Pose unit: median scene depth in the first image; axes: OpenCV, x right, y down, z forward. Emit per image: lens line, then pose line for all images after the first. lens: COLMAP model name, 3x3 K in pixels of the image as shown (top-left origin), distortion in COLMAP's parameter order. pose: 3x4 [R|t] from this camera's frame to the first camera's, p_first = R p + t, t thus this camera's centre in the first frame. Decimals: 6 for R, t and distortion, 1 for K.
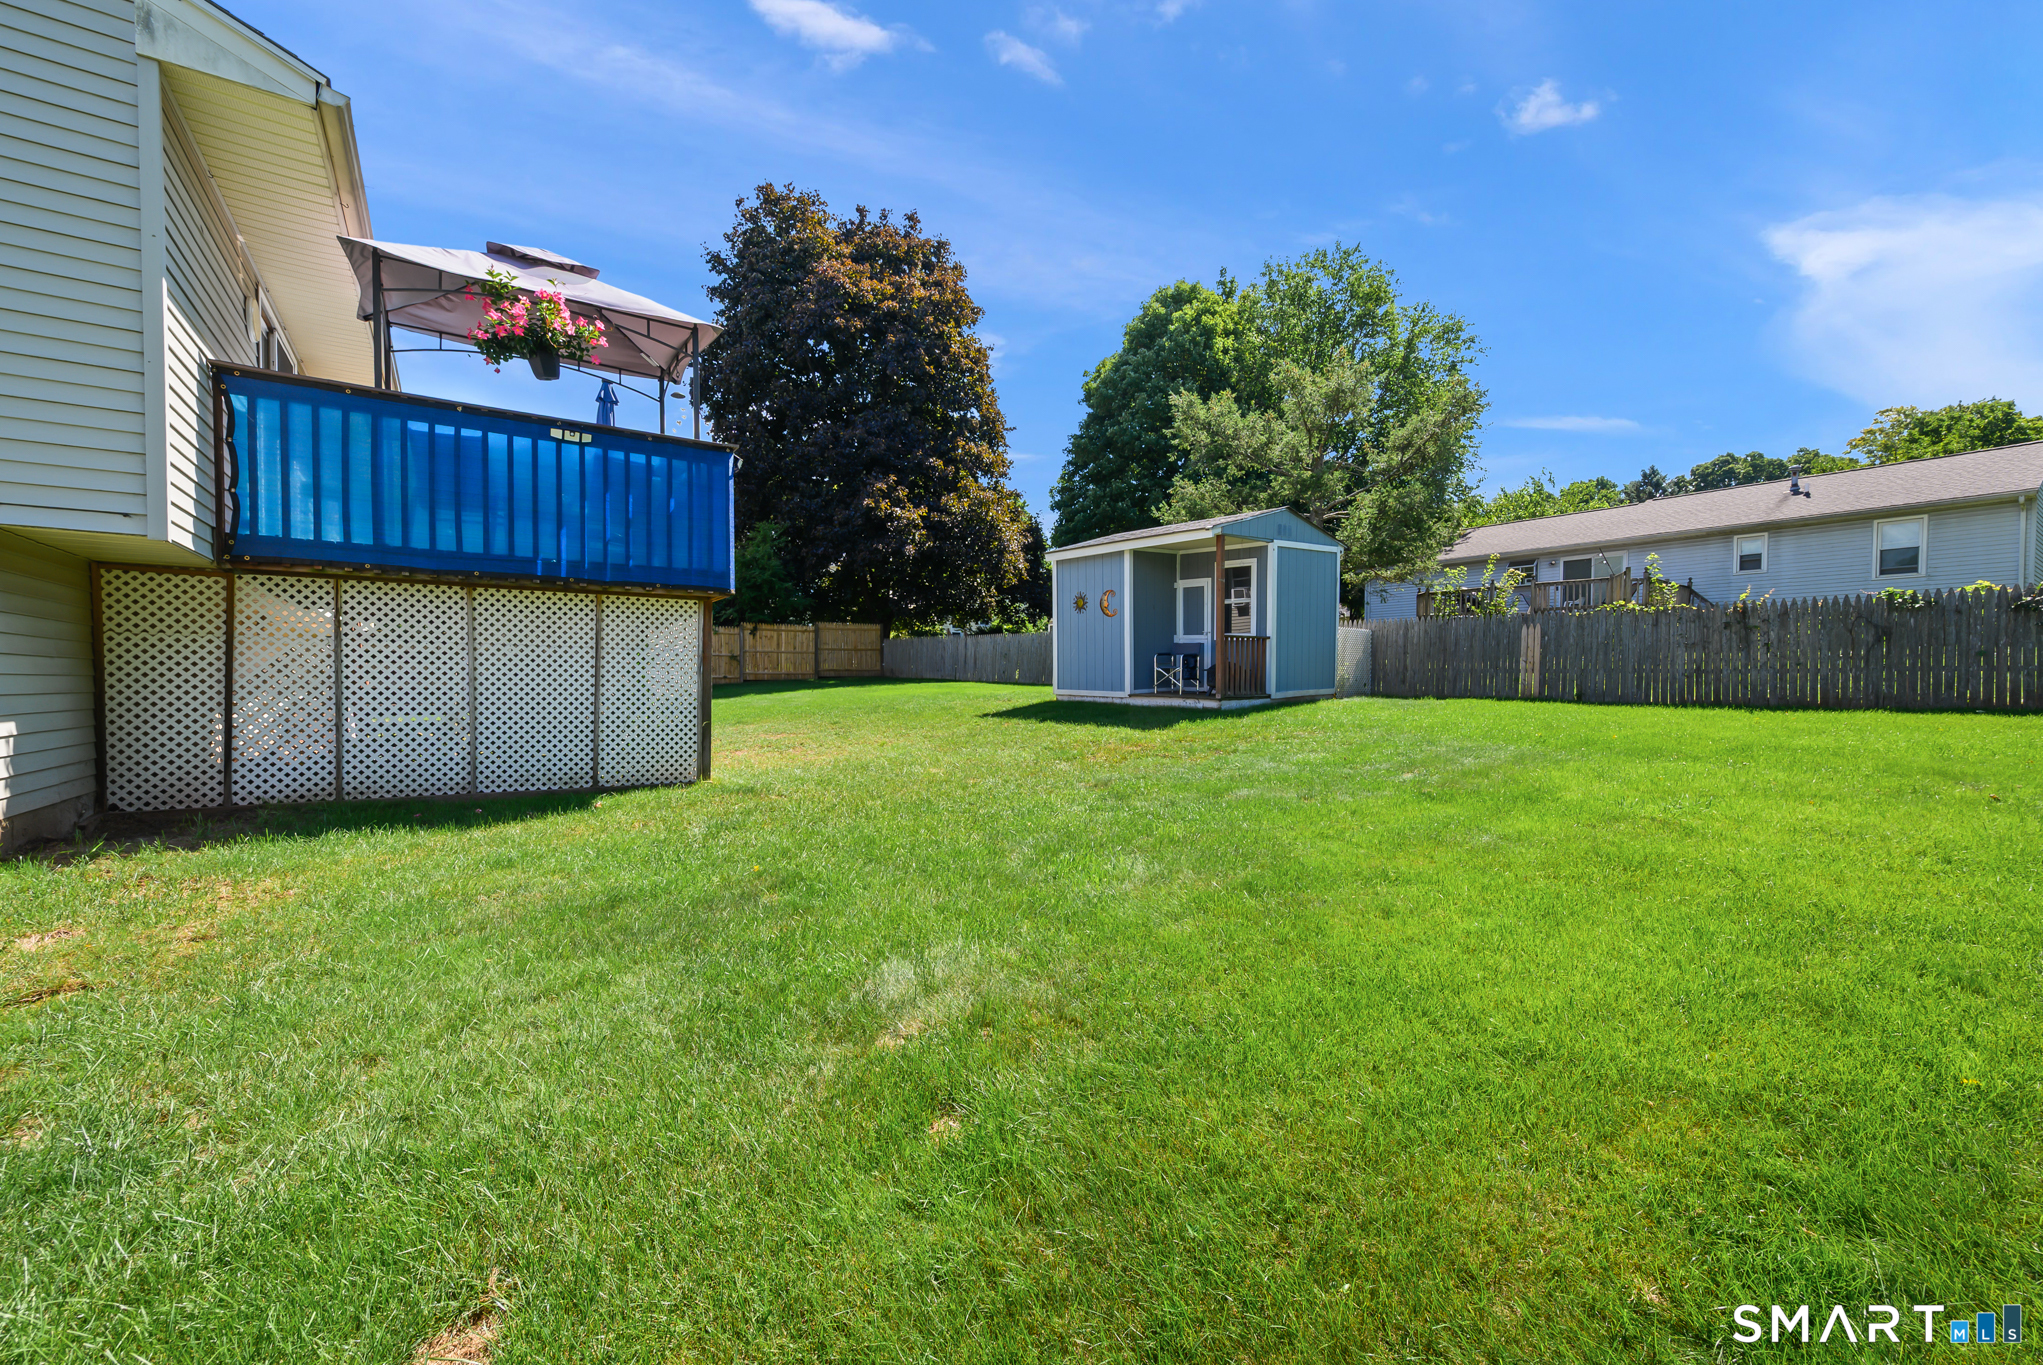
lens RADIAL K [[832.2, 0, 1021.5], [0, 832.2, 682.5], [0, 0, 1]] dist [-0.000086, -0.000049]
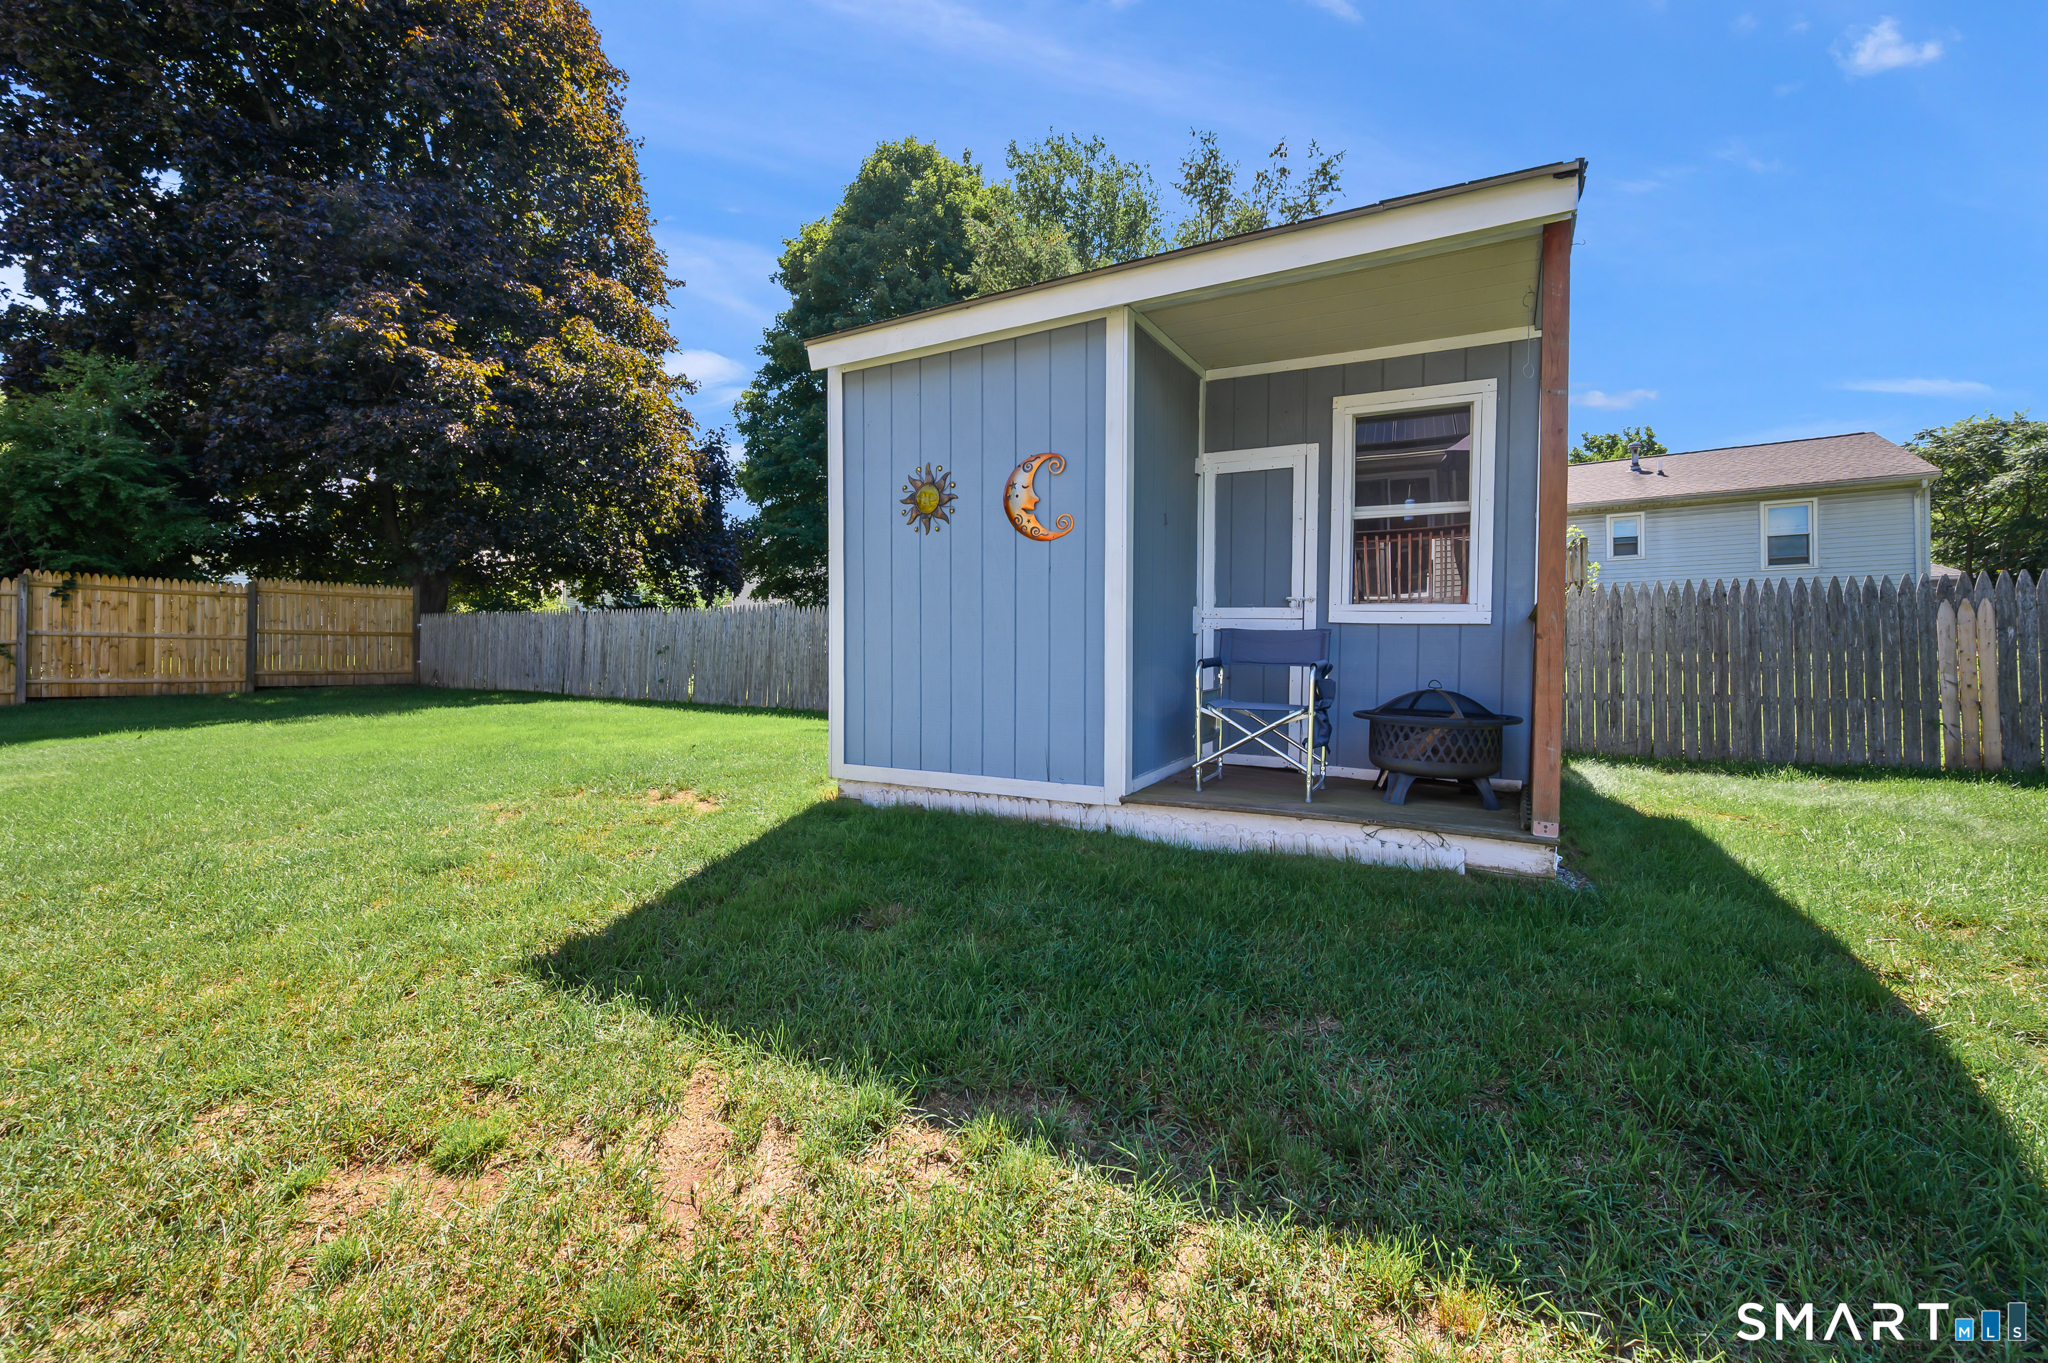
lens RADIAL K [[858.7, 0, 1023.5], [0, 858.7, 671.5], [0, 0, 1]] dist [0.001520, 0.000203]
pose [[0.929019, -0.001289, 0.370029, -0.009765], [0.001833, 0.999998, -0.001120, -0.016306], [-0.370026, 0.001719, 0.929020, 0.382435]]
